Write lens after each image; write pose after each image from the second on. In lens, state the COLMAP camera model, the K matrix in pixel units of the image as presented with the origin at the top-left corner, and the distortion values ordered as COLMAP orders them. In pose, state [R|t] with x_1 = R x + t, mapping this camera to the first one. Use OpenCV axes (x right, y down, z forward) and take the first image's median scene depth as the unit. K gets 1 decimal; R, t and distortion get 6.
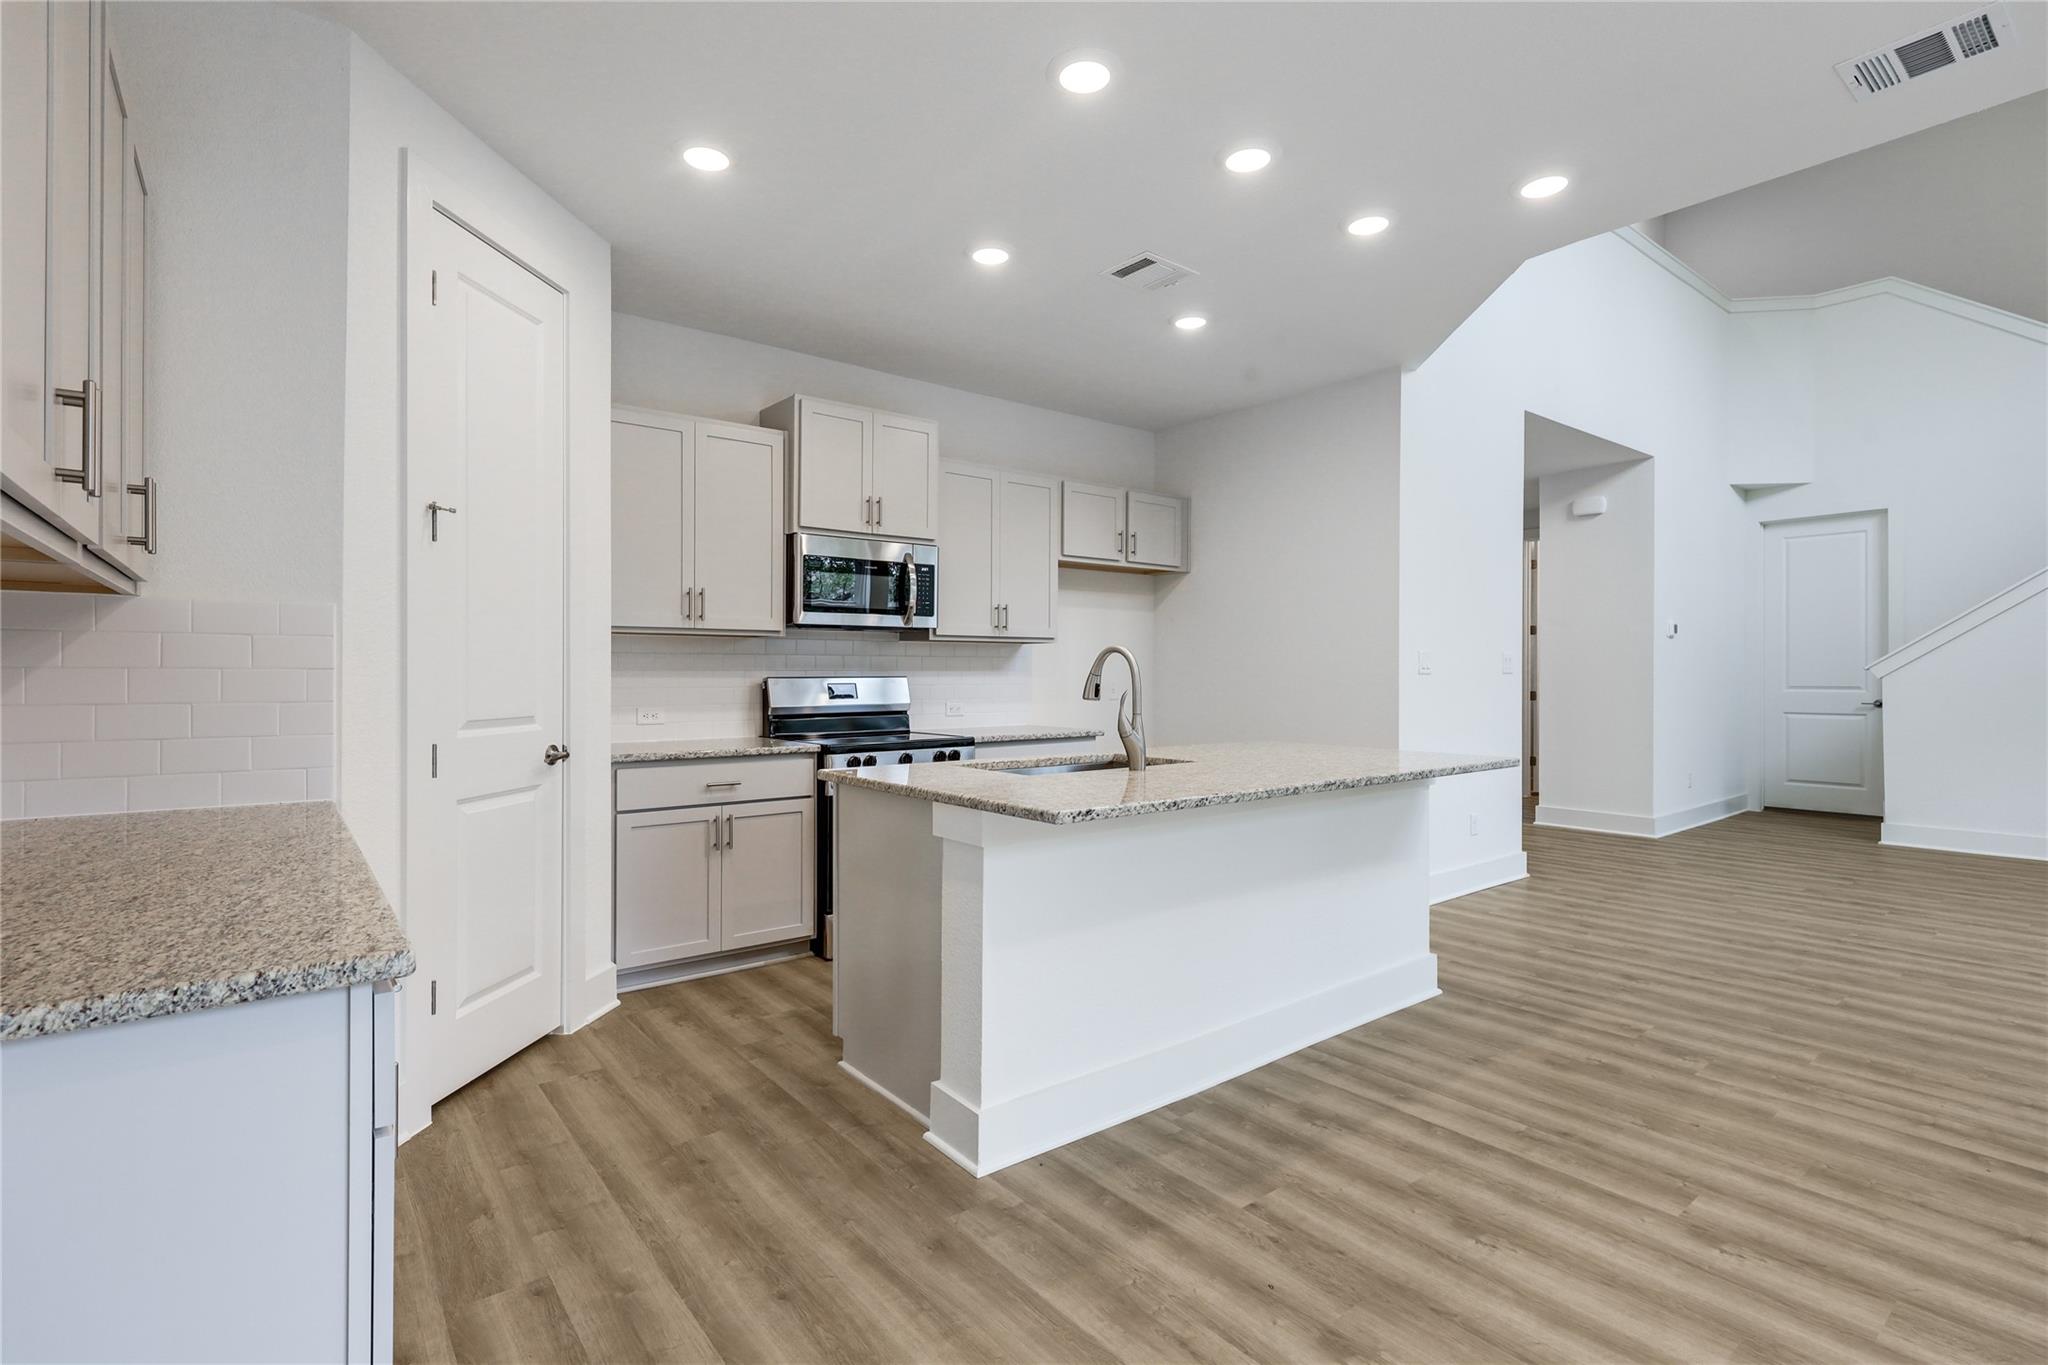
lens RADIAL K [[945.9, 0, 1019.7], [0, 945.9, 680.4], [0, 0, 1]] dist [0.001218, -0.001117]
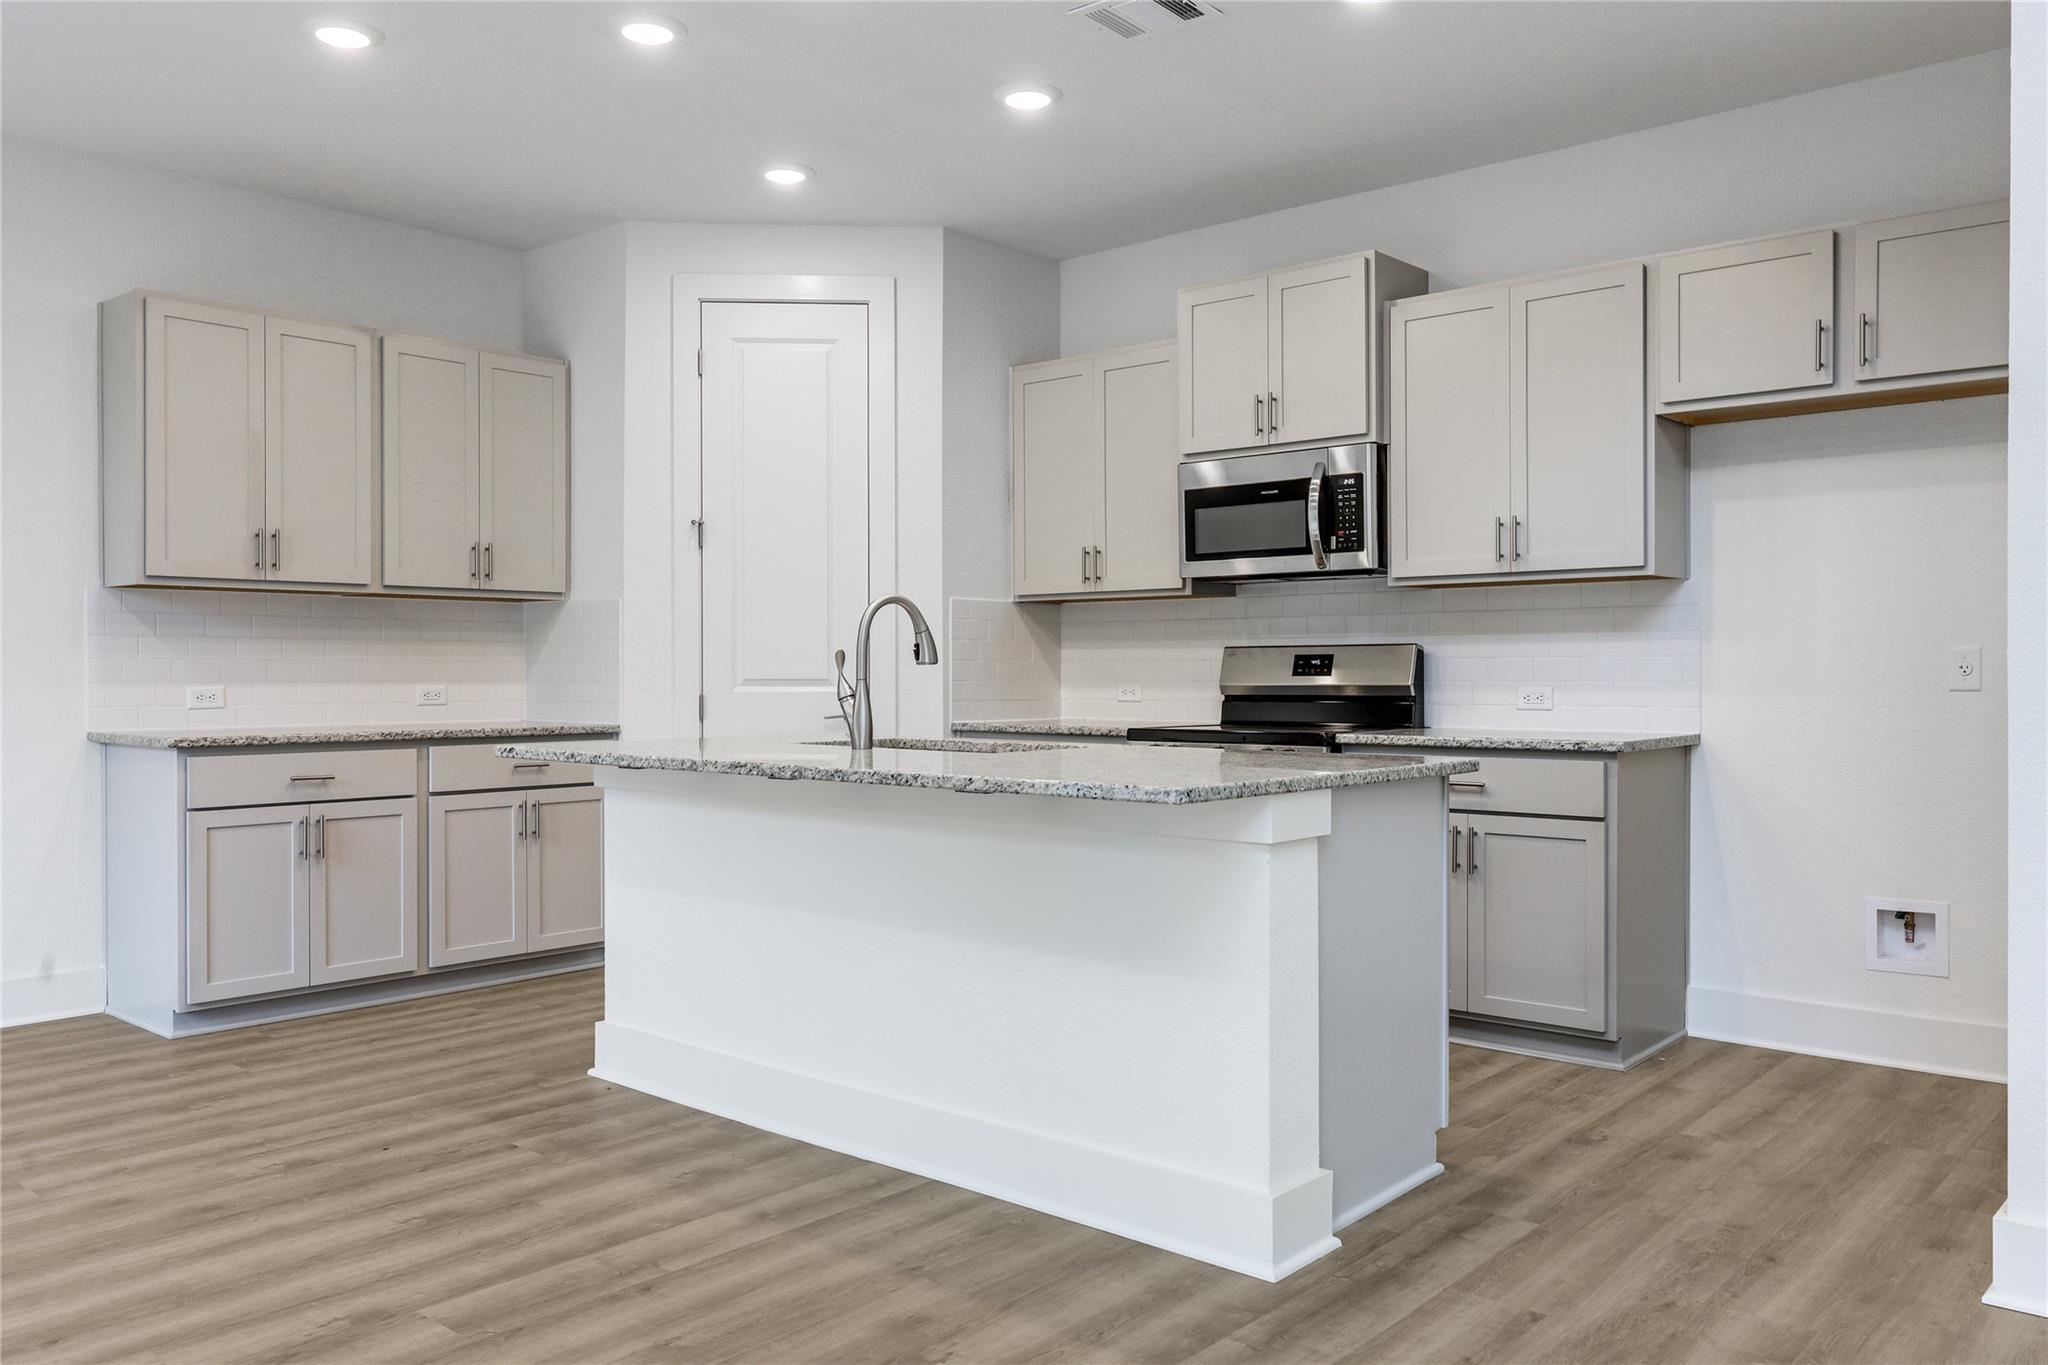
lens RADIAL K [[1551.8, 0, 1021.6], [0, 1551.8, 680.8], [0, 0, 1]] dist [-0.015773, 0.023647]
pose [[0.191385, 0.004947, -0.981502, 1.373728], [-0.005477, 0.999977, 0.003972, 0.029774], [0.981500, 0.004616, 0.191408, 0.840095]]
